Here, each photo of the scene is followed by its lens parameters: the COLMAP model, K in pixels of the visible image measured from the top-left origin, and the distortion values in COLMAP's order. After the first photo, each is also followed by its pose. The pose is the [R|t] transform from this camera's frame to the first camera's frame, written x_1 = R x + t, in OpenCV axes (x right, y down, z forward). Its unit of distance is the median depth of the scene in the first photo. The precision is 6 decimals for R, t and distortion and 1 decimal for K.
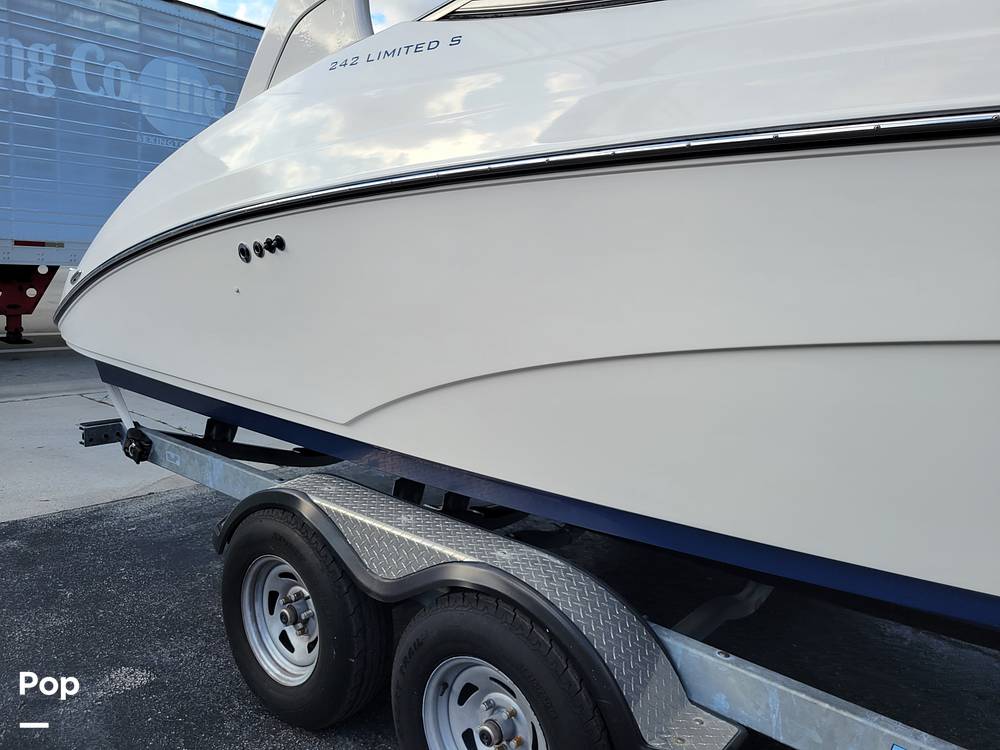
lens RADIAL K [[746.0, 0, 500.1], [0, 746.0, 381.1], [0, 0, 1]] dist [0.027683, -0.001103]
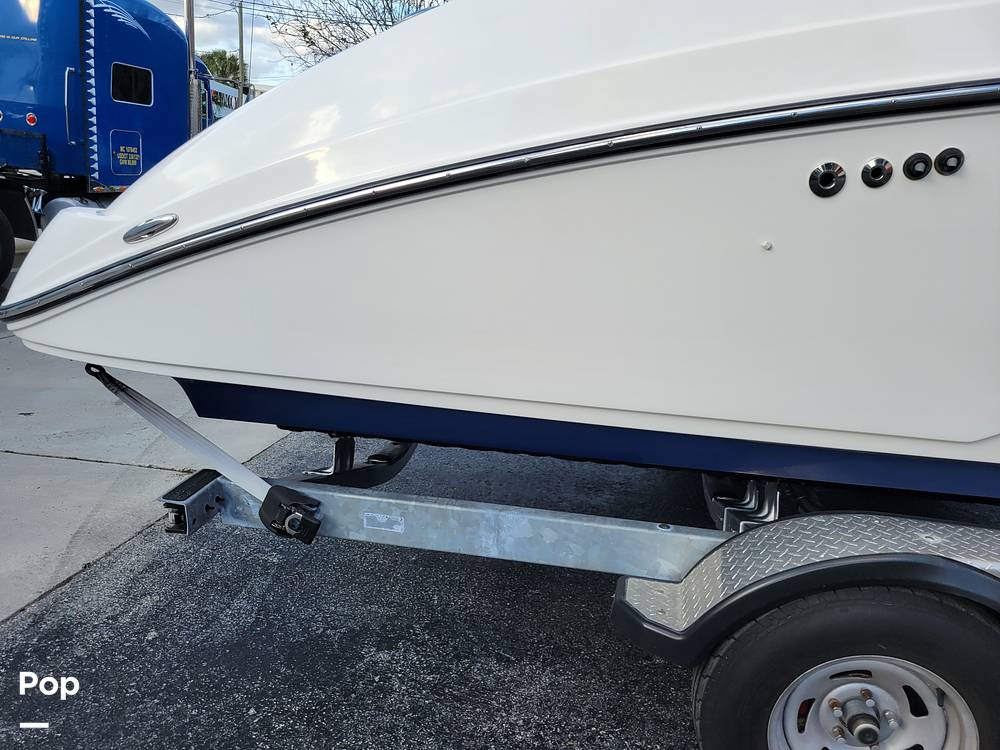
lens RADIAL K [[746.0, 0, 499.6], [0, 746.0, 380.0], [0, 0, 1]] dist [0.027683, -0.001103]
pose [[0.881198, -0.145635, 0.449756, -0.631301], [0.090361, 0.985714, 0.142139, -0.093182], [-0.464031, -0.084612, 0.881769, 0.443370]]
